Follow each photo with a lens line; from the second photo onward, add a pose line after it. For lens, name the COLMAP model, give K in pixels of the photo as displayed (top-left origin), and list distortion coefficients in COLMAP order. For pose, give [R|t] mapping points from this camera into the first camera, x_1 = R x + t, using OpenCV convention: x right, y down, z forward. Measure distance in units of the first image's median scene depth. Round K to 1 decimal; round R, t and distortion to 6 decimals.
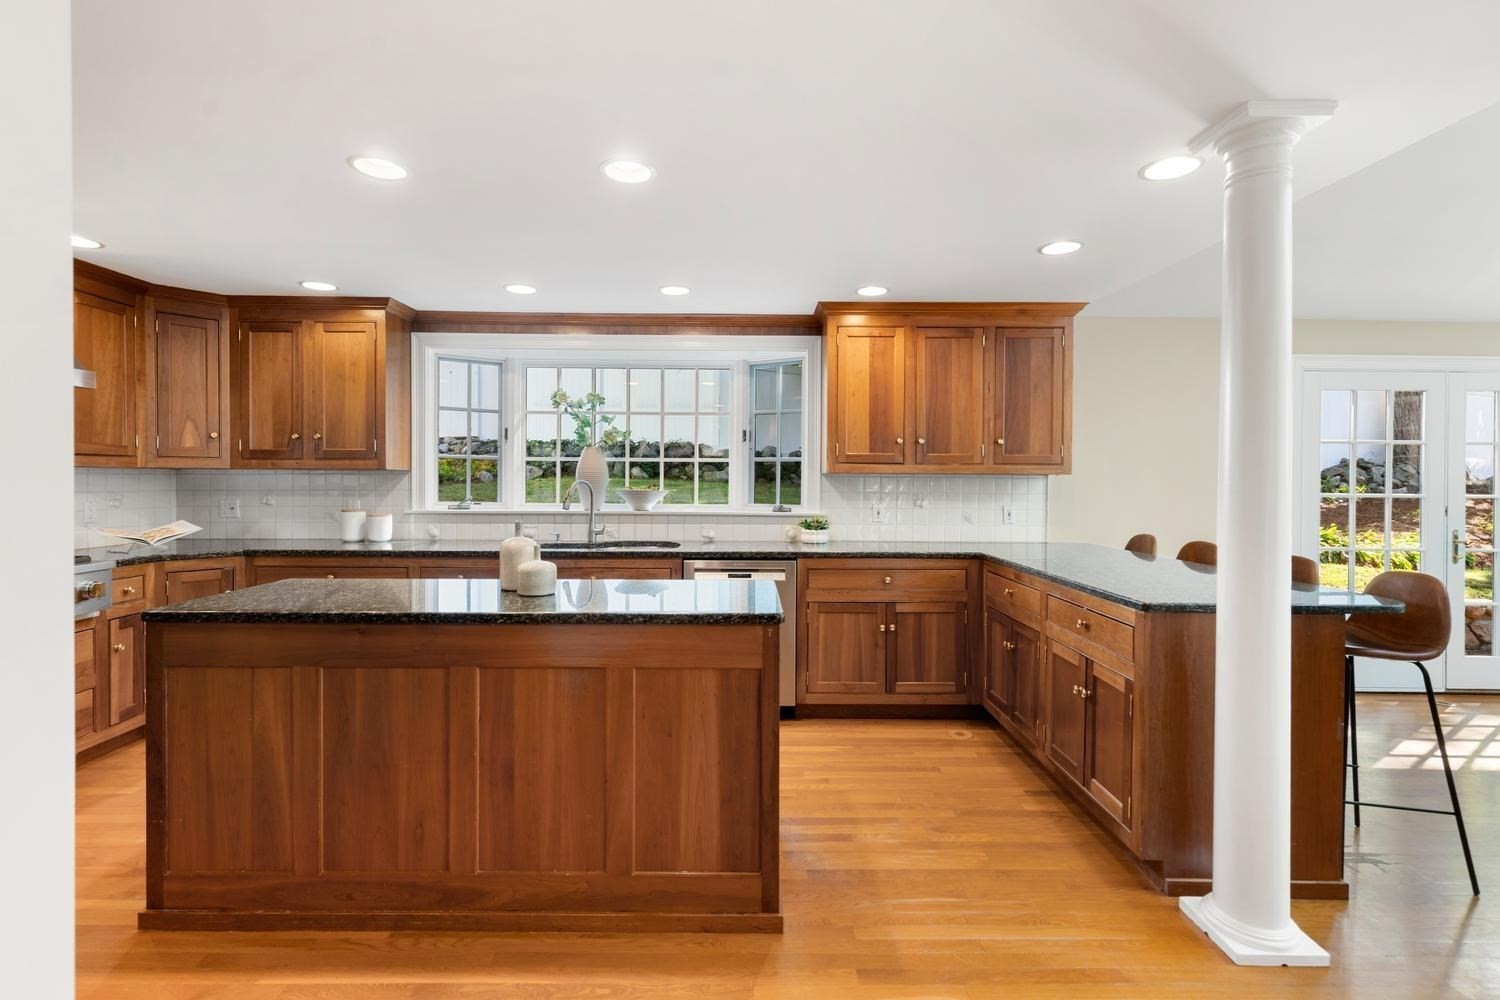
lens RADIAL K [[681.5, 0, 748.9], [0, 681.5, 485.1], [0, 0, 1]] dist [0.011262, -0.003065]
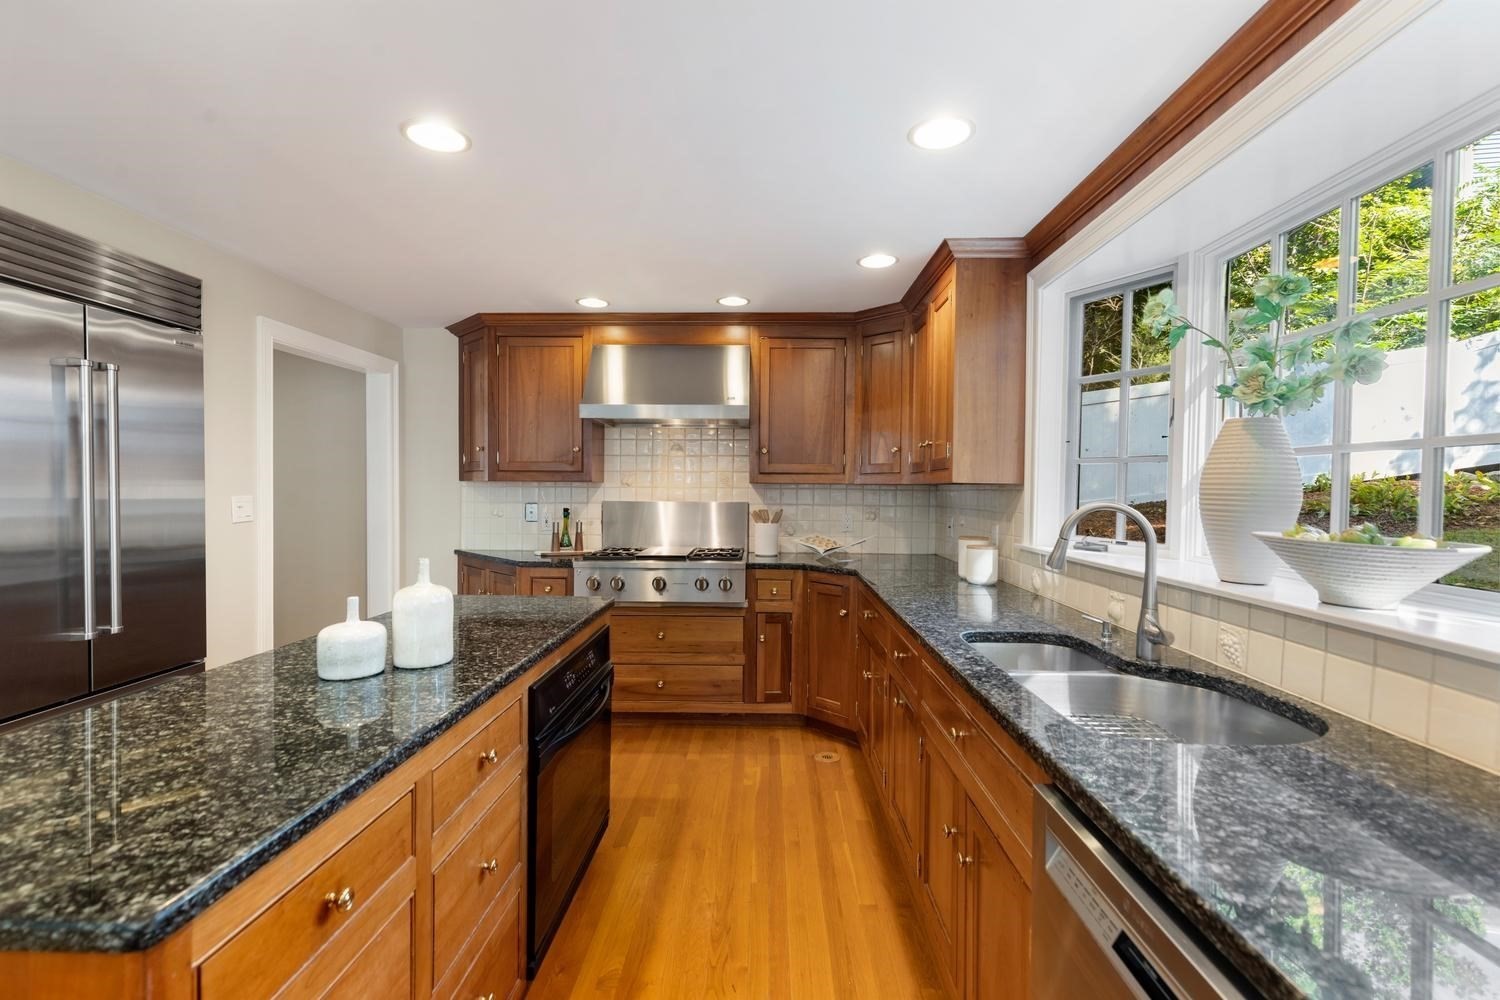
lens RADIAL K [[681.5, 0, 745.8], [0, 681.5, 508.4], [0, 0, 1]] dist [0.011262, -0.003065]
pose [[-0.031069, 0.023776, -0.999234, 0.188747], [-0.020059, 0.999501, 0.024406, -0.009202], [0.999316, 0.020801, -0.030576, 0.801345]]
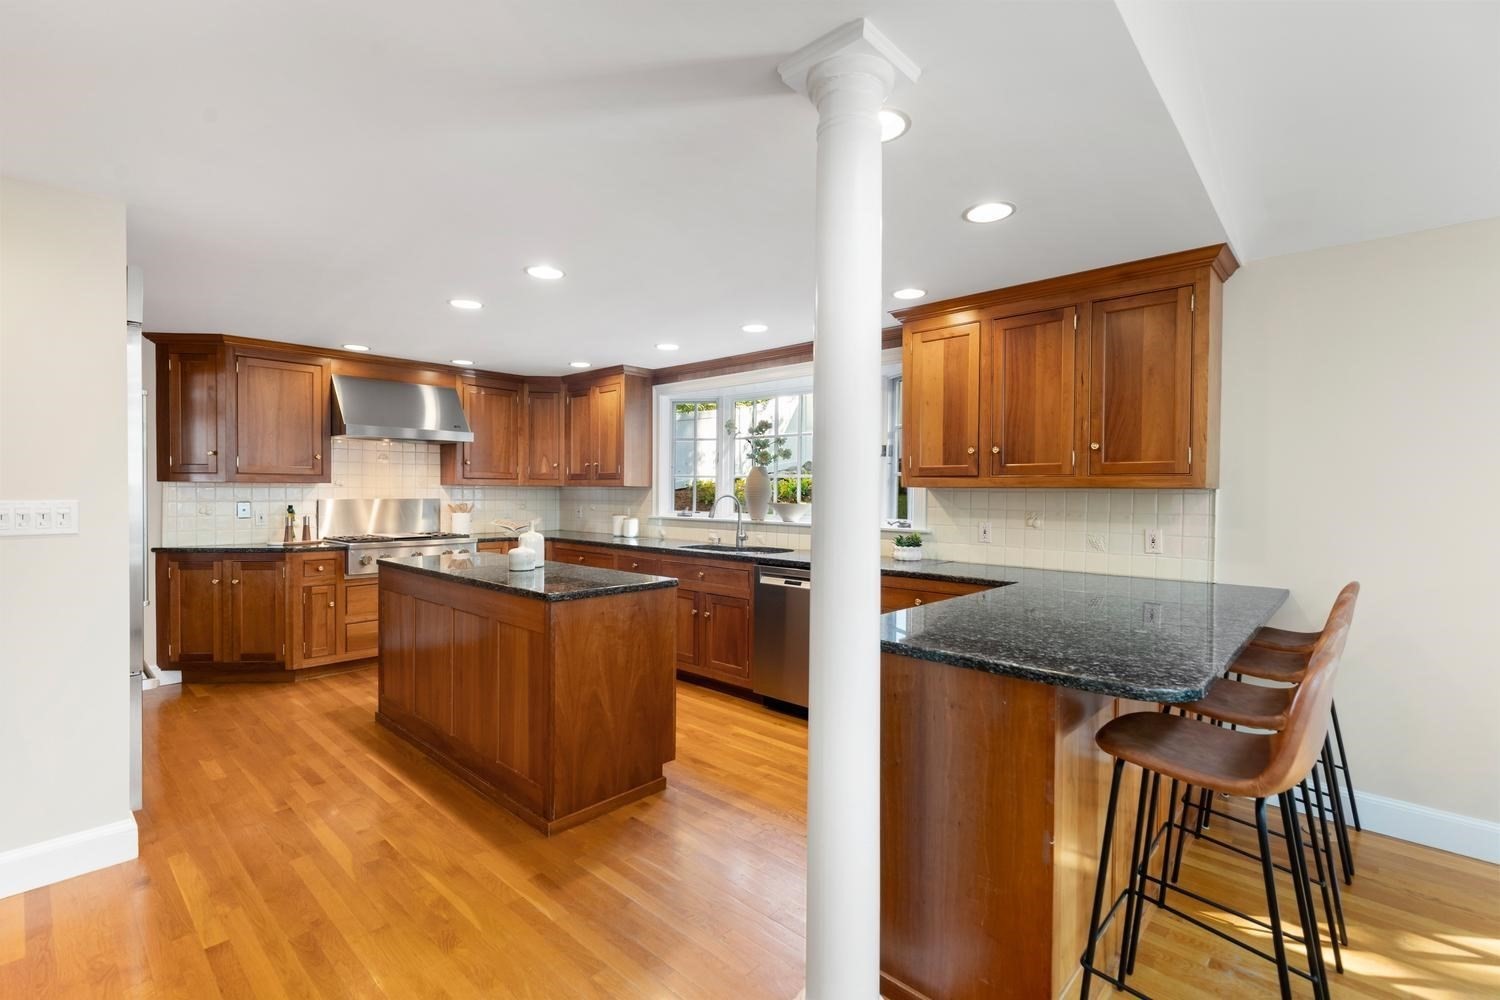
lens RADIAL K [[681.5, 0, 746.7], [0, 681.5, 494.7], [0, 0, 1]] dist [0.011262, -0.003065]
pose [[0.728259, 0.002762, -0.685297, 0.613097], [-0.011772, 0.999895, -0.008480, 0.003313], [0.685201, 0.014243, 0.728215, 0.149610]]
